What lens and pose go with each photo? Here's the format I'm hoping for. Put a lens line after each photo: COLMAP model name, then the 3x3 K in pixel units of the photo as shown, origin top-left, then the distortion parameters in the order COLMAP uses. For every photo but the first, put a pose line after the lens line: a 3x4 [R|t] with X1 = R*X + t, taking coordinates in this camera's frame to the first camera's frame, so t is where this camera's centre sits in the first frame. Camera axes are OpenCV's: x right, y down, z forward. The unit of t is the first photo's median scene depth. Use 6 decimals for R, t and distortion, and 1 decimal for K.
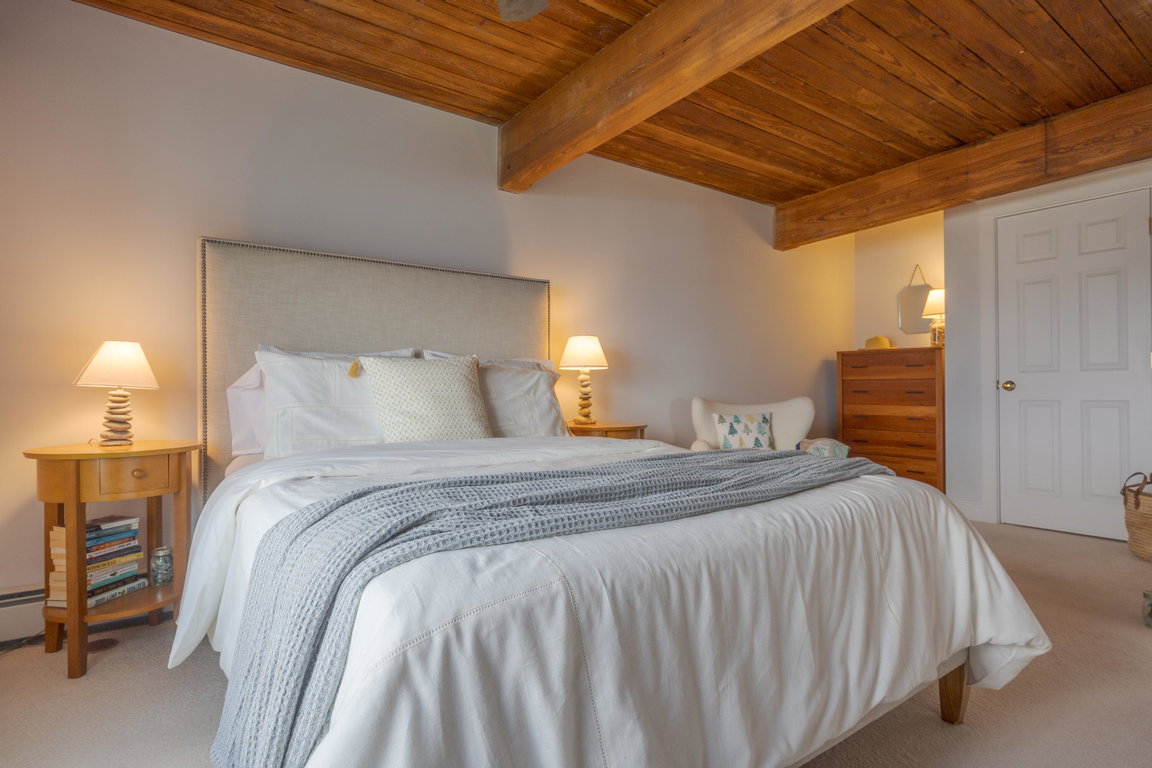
lens RADIAL K [[587.9, 0, 576.0], [0, 587.9, 382.6], [0, 0, 1]] dist [0.000848, -0.001112]
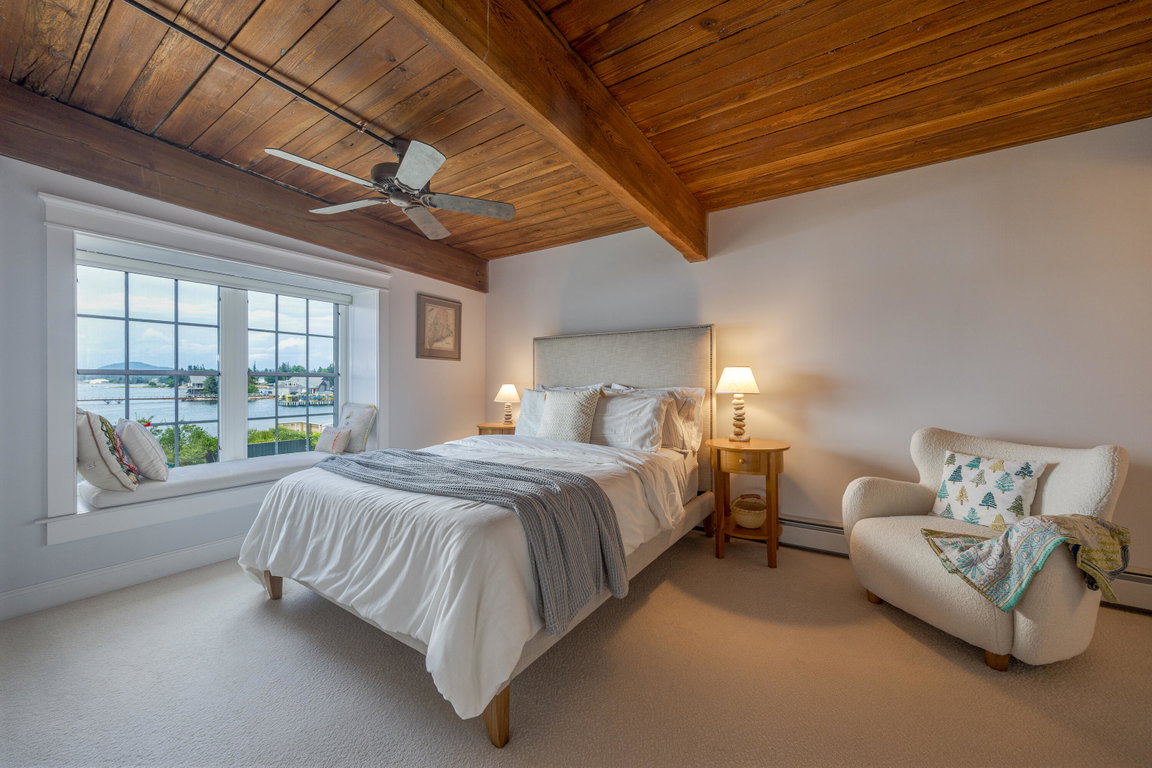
lens RADIAL K [[422.9, 0, 573.5], [0, 422.9, 387.5], [0, 0, 1]] dist [-0.000723, -0.000057]
pose [[0.350435, 0.003709, -0.936580, 0.690951], [-0.001631, 0.999993, 0.003349, -0.039556], [0.936586, 0.000354, 0.350438, 0.392523]]
